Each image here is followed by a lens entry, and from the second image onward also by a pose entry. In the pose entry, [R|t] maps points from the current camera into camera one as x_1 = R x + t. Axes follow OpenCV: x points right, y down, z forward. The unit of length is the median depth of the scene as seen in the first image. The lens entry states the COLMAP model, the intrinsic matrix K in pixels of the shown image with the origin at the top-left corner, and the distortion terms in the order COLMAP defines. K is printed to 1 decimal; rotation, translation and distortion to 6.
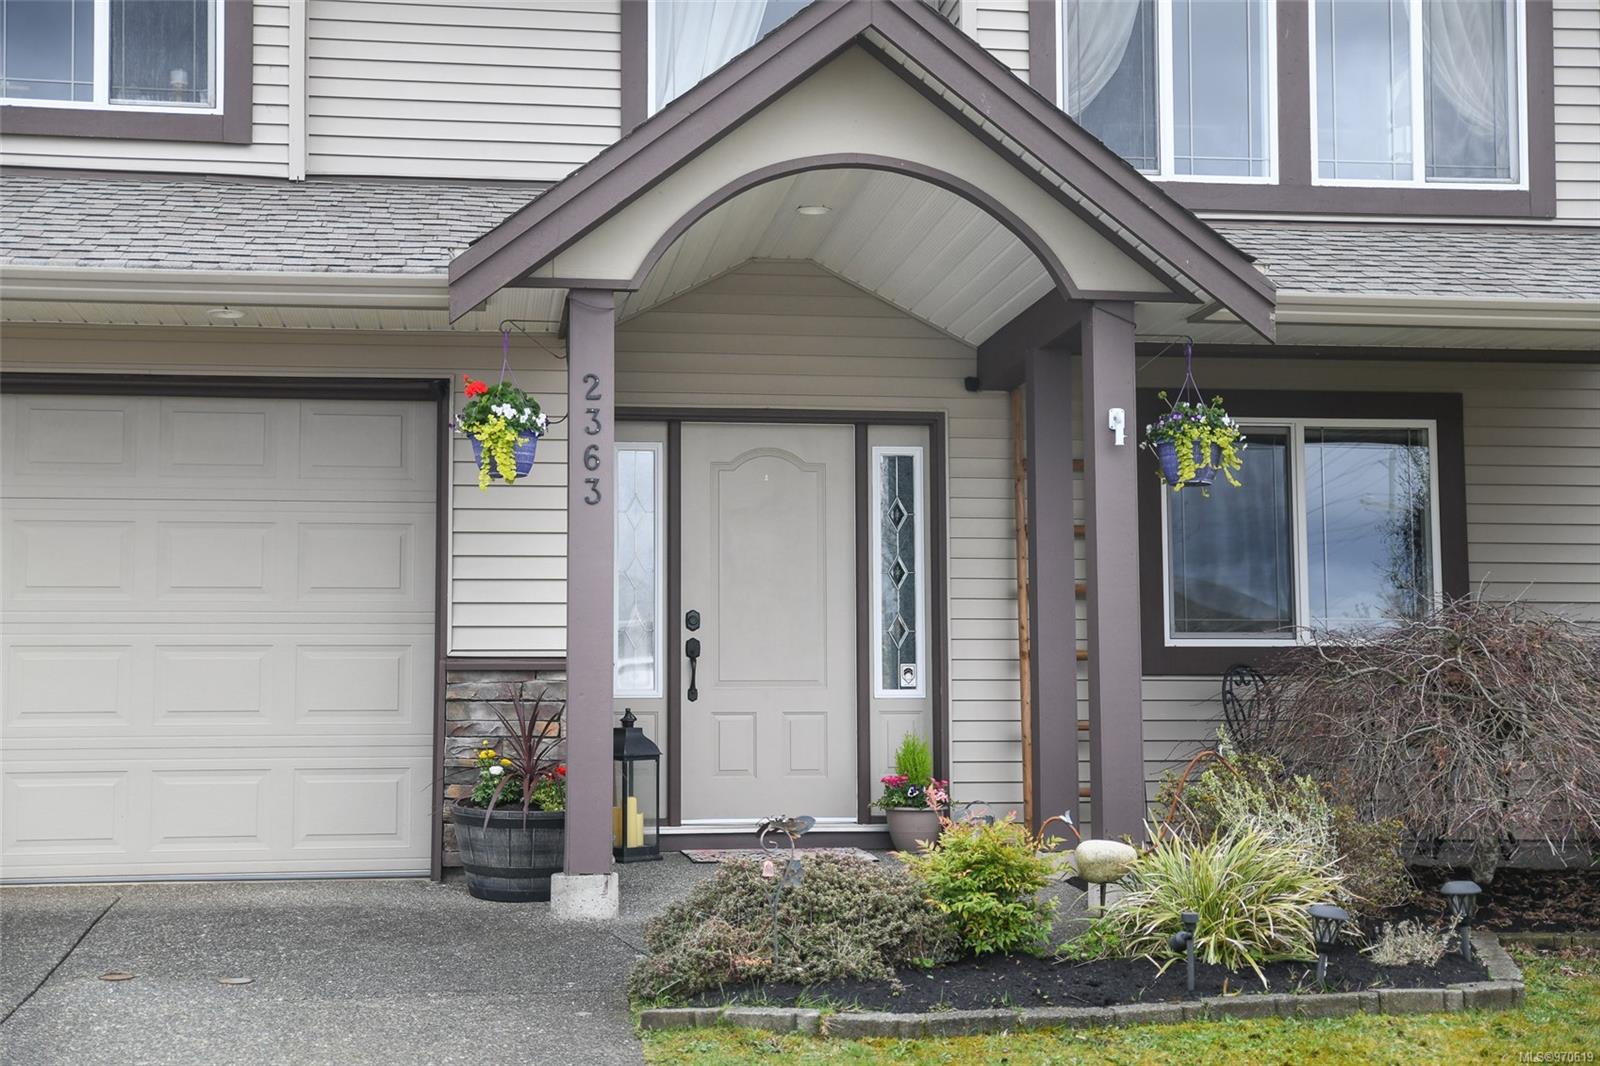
lens RADIAL K [[2170.7, 0, 780.1], [0, 2170.7, 476.5], [0, 0, 1]] dist [0.116302, 0.000000]
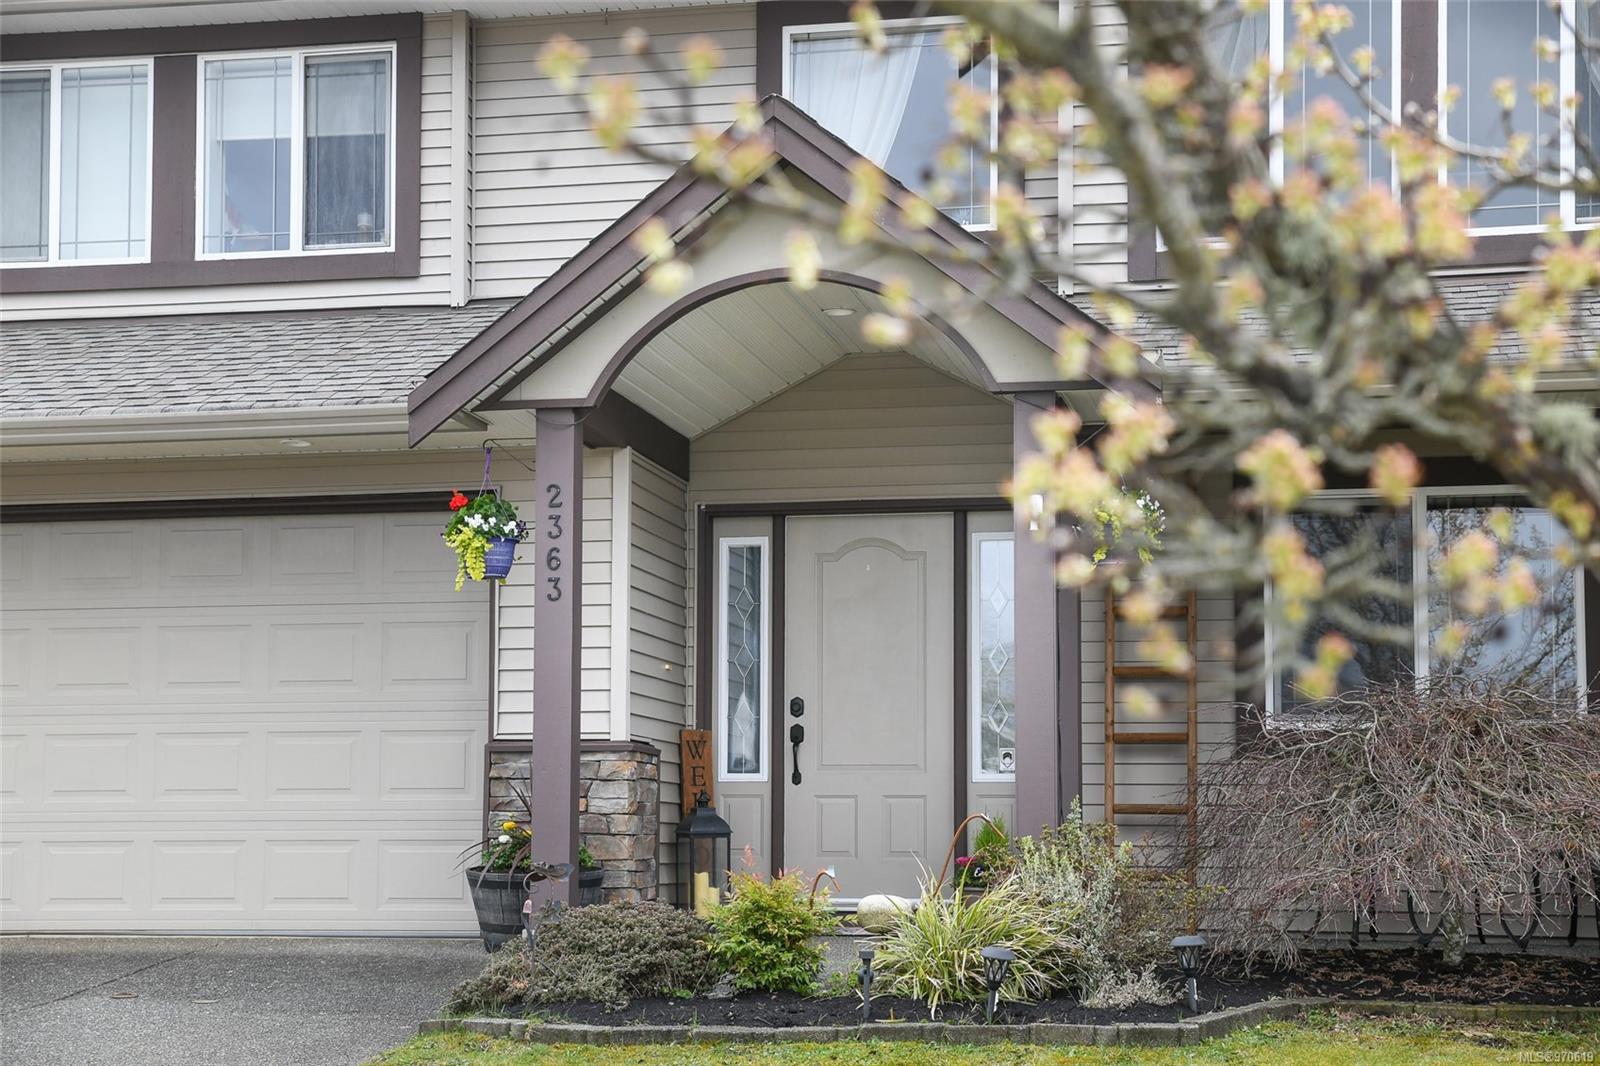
lens RADIAL K [[2692.9, 0, 752.5], [0, 2692.9, 540.6], [0, 0, 1]] dist [0.237936, 0.000000]
pose [[0.934099, -0.033474, -0.355441, 0.466499], [0.031664, 0.999439, -0.010909, 0.000229], [0.355607, -0.001065, 0.934635, -0.245461]]
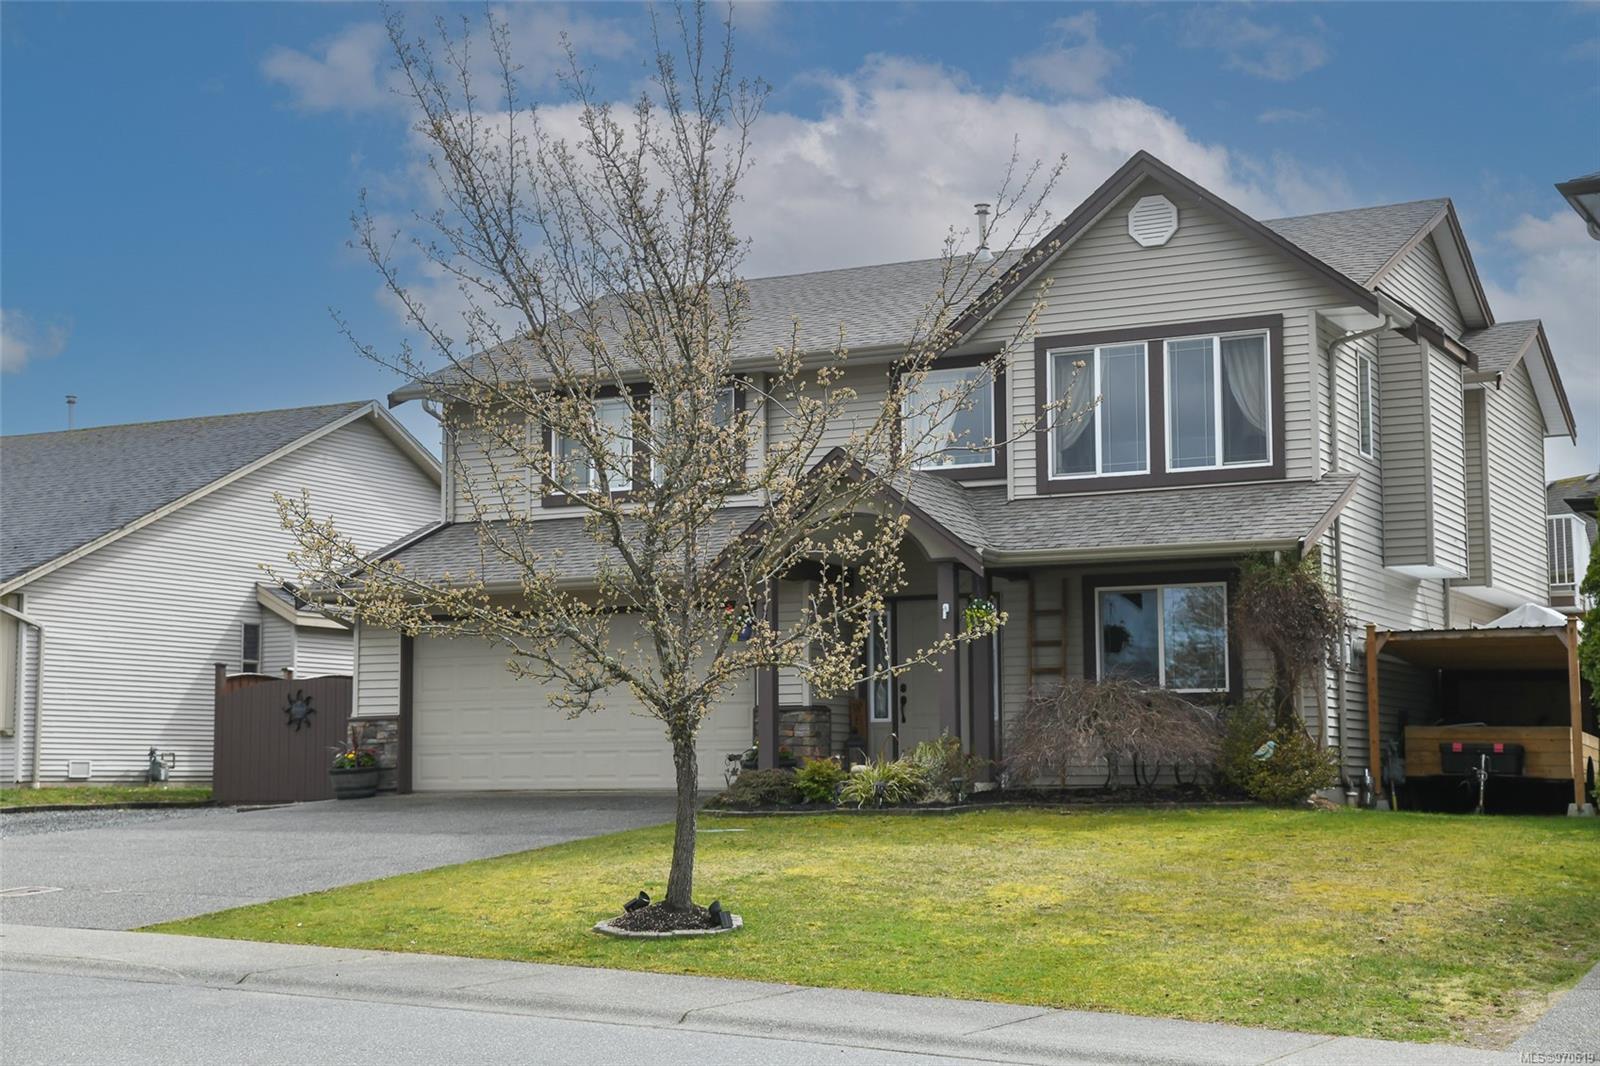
lens RADIAL K [[2438.7, 0, 790.2], [0, 2438.7, 525.5], [0, 0, 1]] dist [0.195632, 0.000000]
pose [[0.821539, -0.063405, -0.566616, 1.564772], [0.068462, 0.997577, -0.012367, -0.095816], [0.566027, -0.028632, 0.823889, -1.399355]]
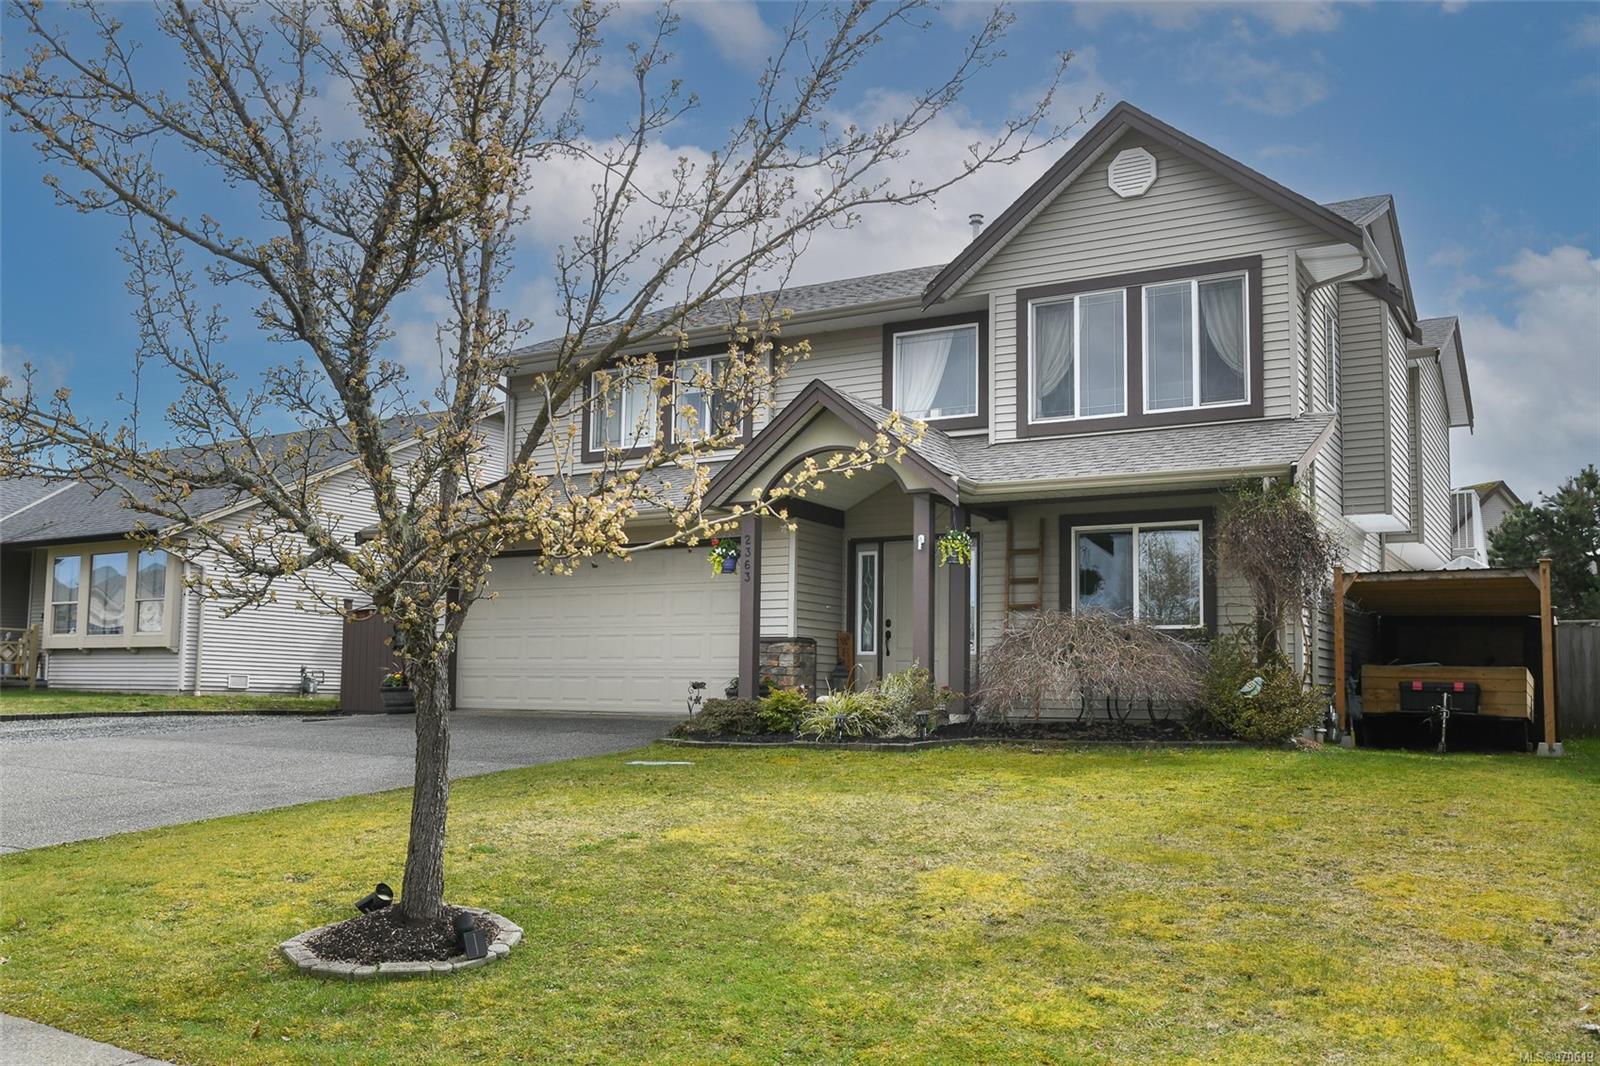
lens RADIAL K [[1409.0, 0, 800.0], [0, 1409.0, 558.5], [0, 0, 1]] dist [-0.007766, 0.009918]
pose [[0.786154, -0.049378, -0.616054, 1.009053], [0.053976, 0.998480, -0.011151, 0.006518], [0.615669, -0.024485, 0.787625, -0.364550]]
